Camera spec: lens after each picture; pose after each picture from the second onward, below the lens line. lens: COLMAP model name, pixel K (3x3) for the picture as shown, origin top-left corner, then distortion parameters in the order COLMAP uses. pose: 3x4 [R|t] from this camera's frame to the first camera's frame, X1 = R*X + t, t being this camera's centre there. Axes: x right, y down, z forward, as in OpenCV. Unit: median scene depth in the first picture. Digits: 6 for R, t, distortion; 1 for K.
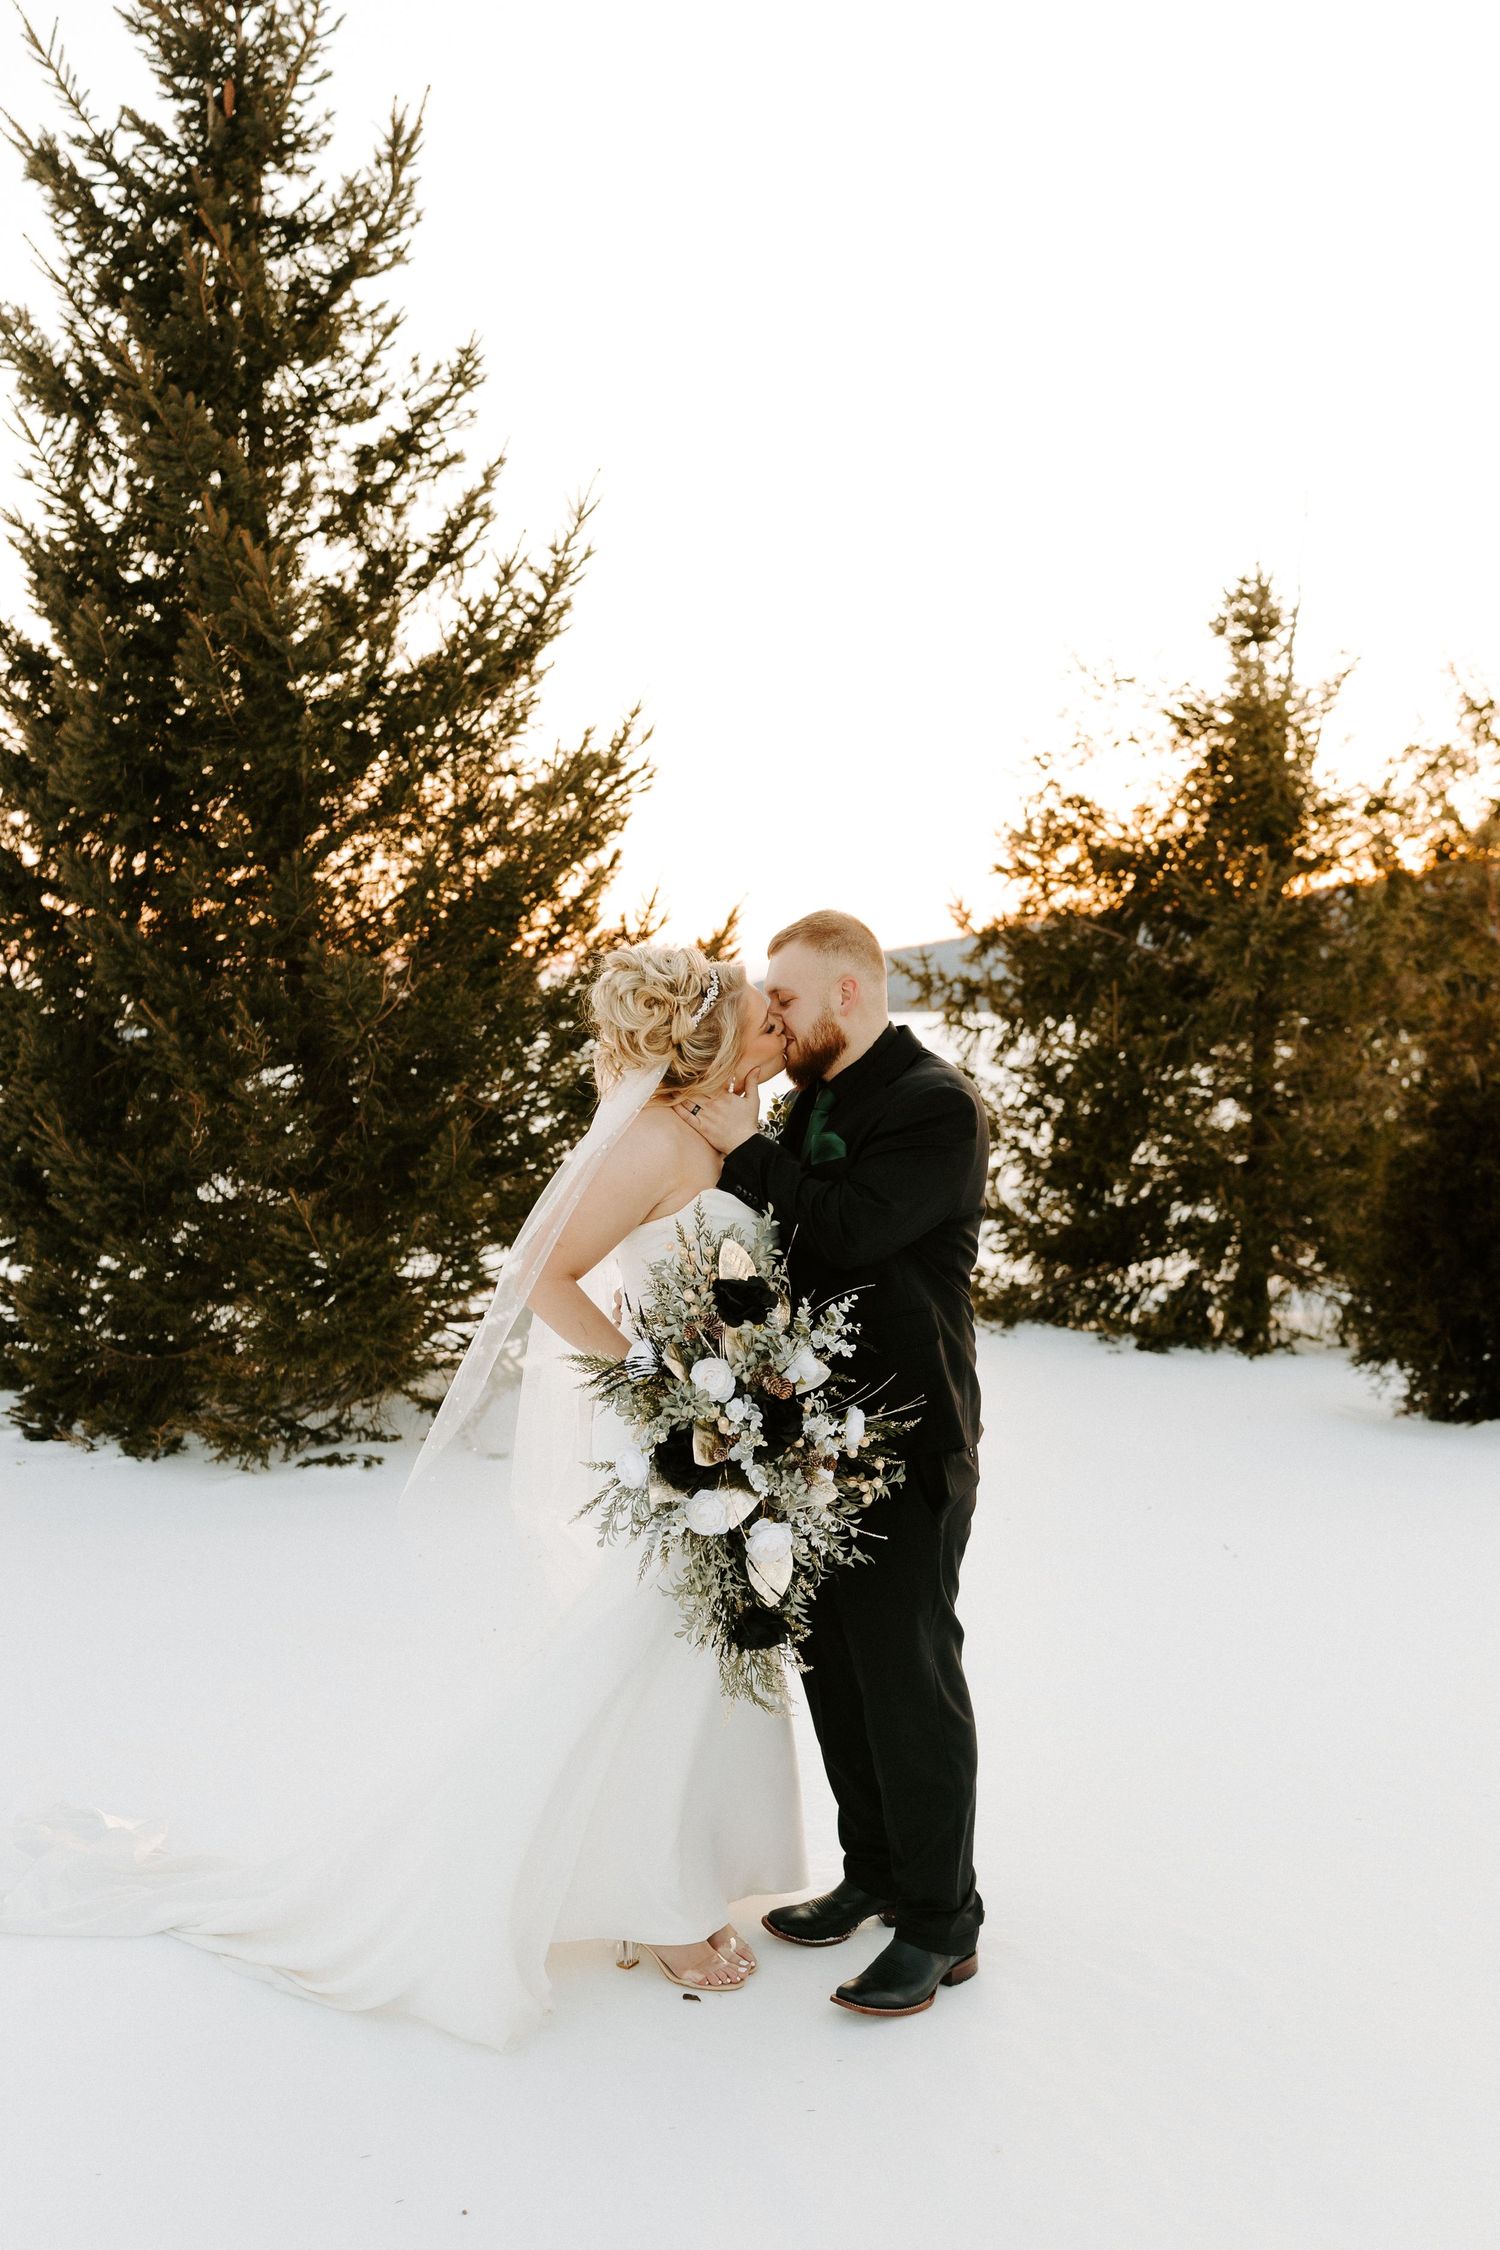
lens RADIAL K [[2014.1, 0, 737.0], [0, 2014.1, 1150.8], [0, 0, 1]] dist [0.018554, -0.021438]
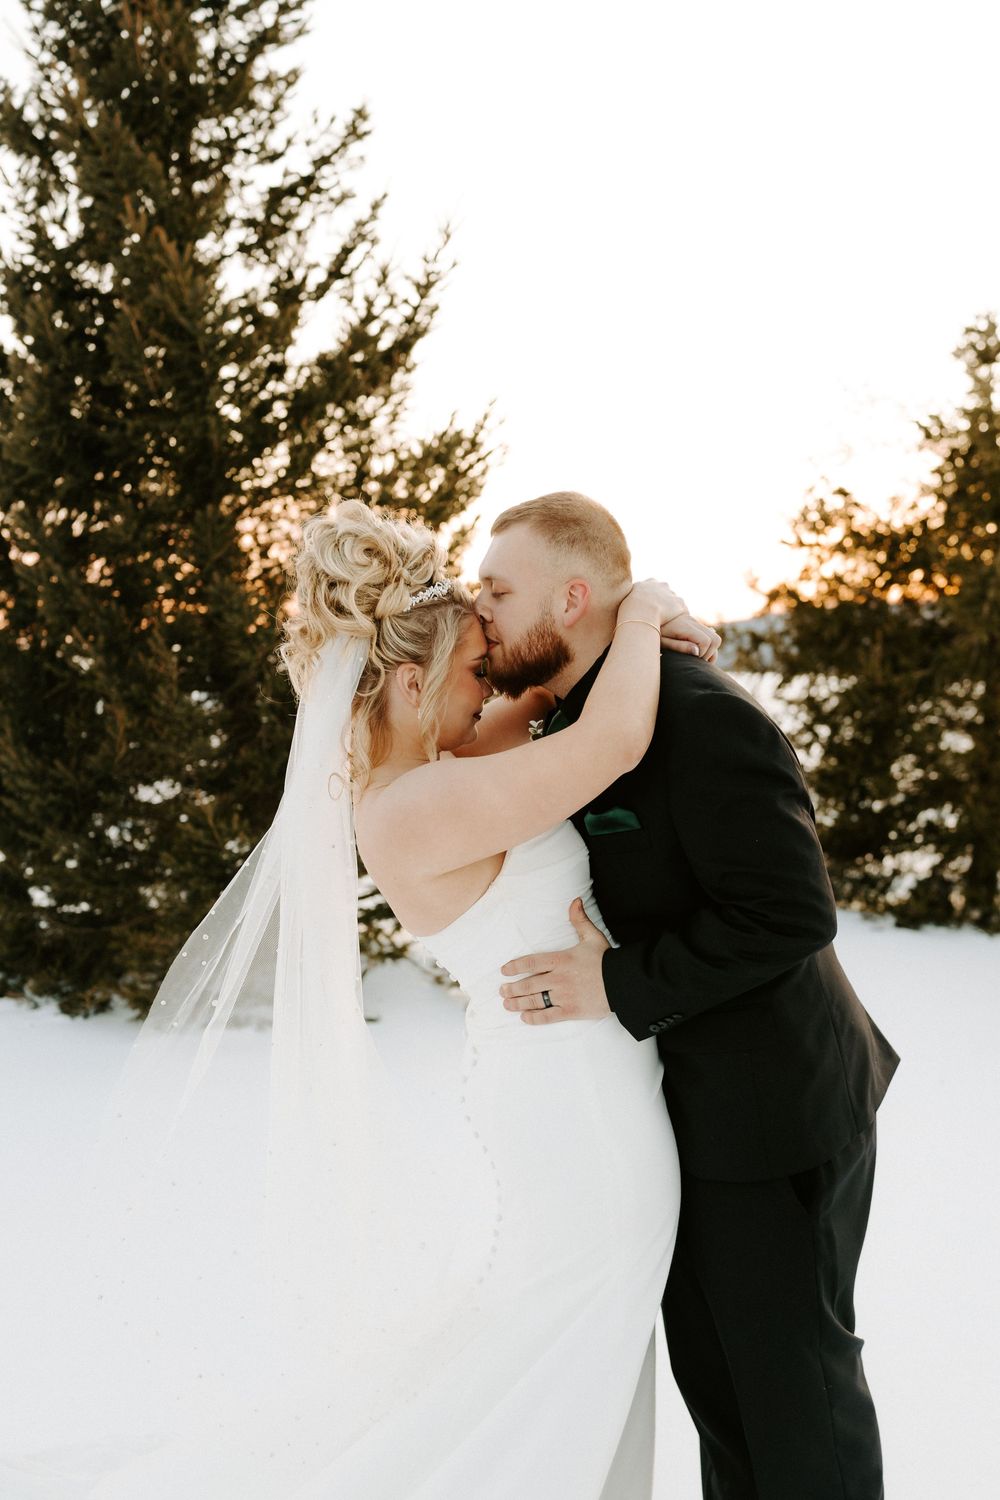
lens RADIAL K [[1342.7, 0, 481.1], [0, 1342.7, 749.5], [0, 0, 1]] dist [0.018554, -0.021438]
pose [[0.998044, 0.008584, -0.061926, -0.006148], [-0.009338, 0.999886, -0.011889, 0.001726], [0.061817, 0.012444, 0.998010, 0.201103]]
